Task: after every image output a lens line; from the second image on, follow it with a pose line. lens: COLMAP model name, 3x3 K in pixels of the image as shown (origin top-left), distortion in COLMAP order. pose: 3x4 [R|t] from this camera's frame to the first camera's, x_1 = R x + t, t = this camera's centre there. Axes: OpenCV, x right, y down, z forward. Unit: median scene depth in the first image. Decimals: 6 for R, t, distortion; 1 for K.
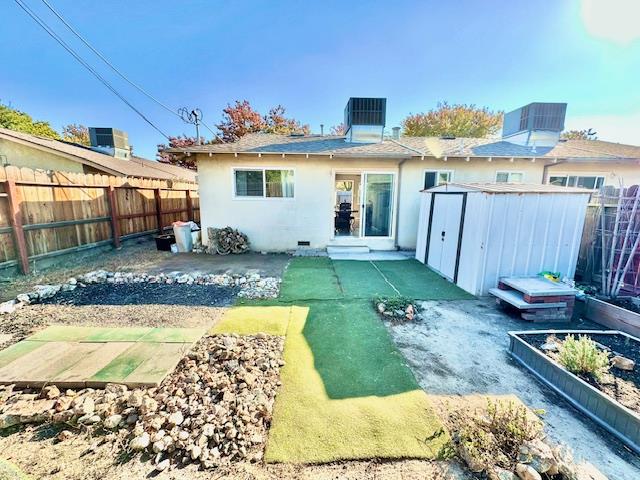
lens RADIAL K [[255.6, 0, 320.1], [0, 255.6, 240.5], [0, 0, 1]] dist [0.001519, -0.000241]
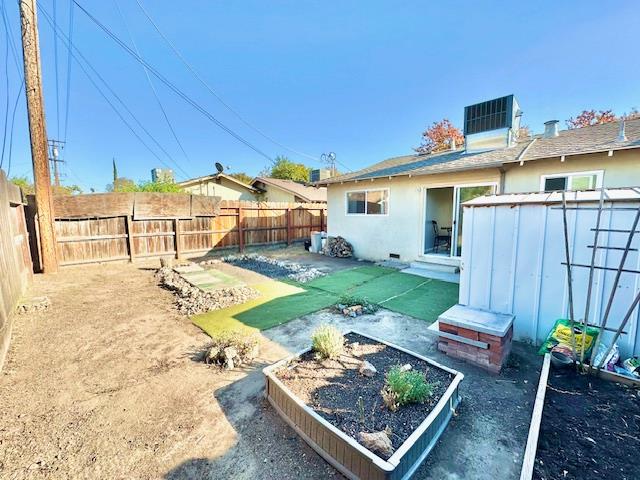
lens RADIAL K [[255.6, 0, 320.9], [0, 255.6, 239.7], [0, 0, 1]] dist [0.001519, -0.000241]
pose [[0.682024, 0.063674, -0.728553, 0.548557], [-0.115435, 0.993087, -0.021270, 0.001491], [0.722162, 0.098607, 0.684660, 0.033966]]
